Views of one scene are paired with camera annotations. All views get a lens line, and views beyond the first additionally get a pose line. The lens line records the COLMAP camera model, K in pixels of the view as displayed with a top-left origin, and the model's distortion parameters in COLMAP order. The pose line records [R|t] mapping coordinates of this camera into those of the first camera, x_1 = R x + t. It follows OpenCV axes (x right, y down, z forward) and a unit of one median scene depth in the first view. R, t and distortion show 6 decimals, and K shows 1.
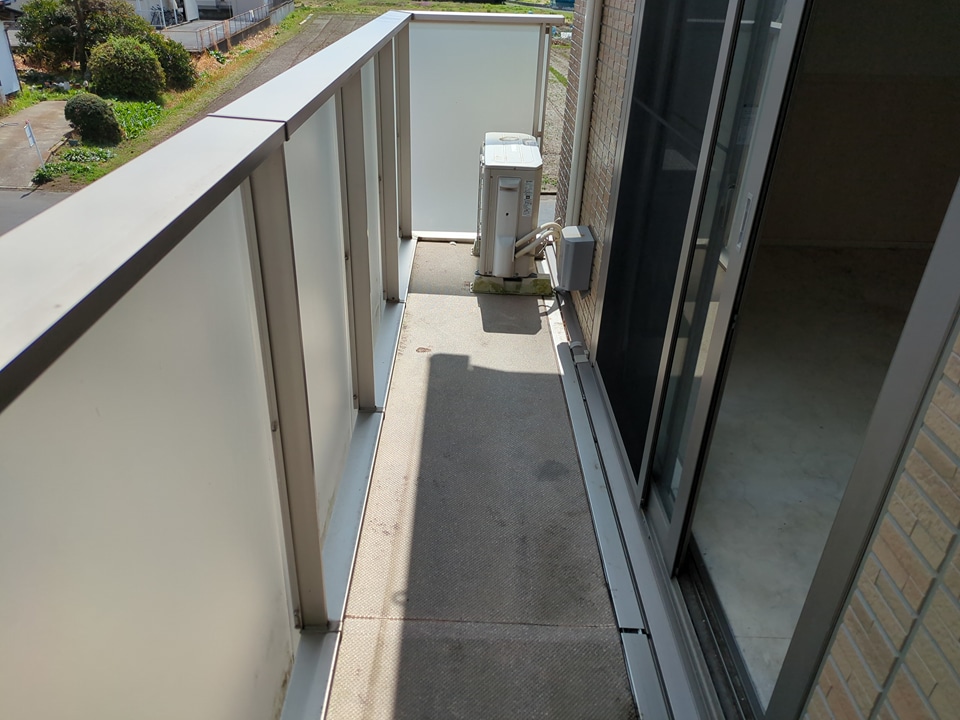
lens RADIAL K [[730.0, 0, 480.0], [0, 730.0, 360.0], [0, 0, 1]] dist [0.023669, 0.008143]
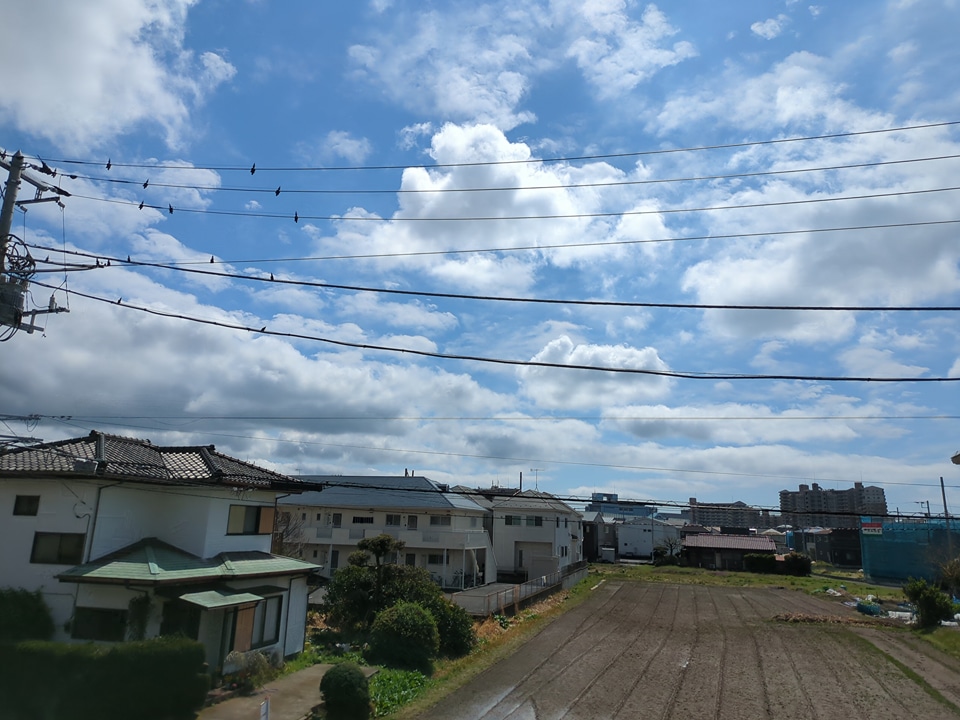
lens RADIAL K [[730.0, 0, 480.0], [0, 730.0, 360.0], [0, 0, 1]] dist [0.023669, 0.008143]
pose [[0.931667, -0.072404, -0.356026, -0.015552], [-0.182787, 0.753475, -0.631558, -0.070751], [0.313984, 0.653478, 0.688753, 0.123312]]
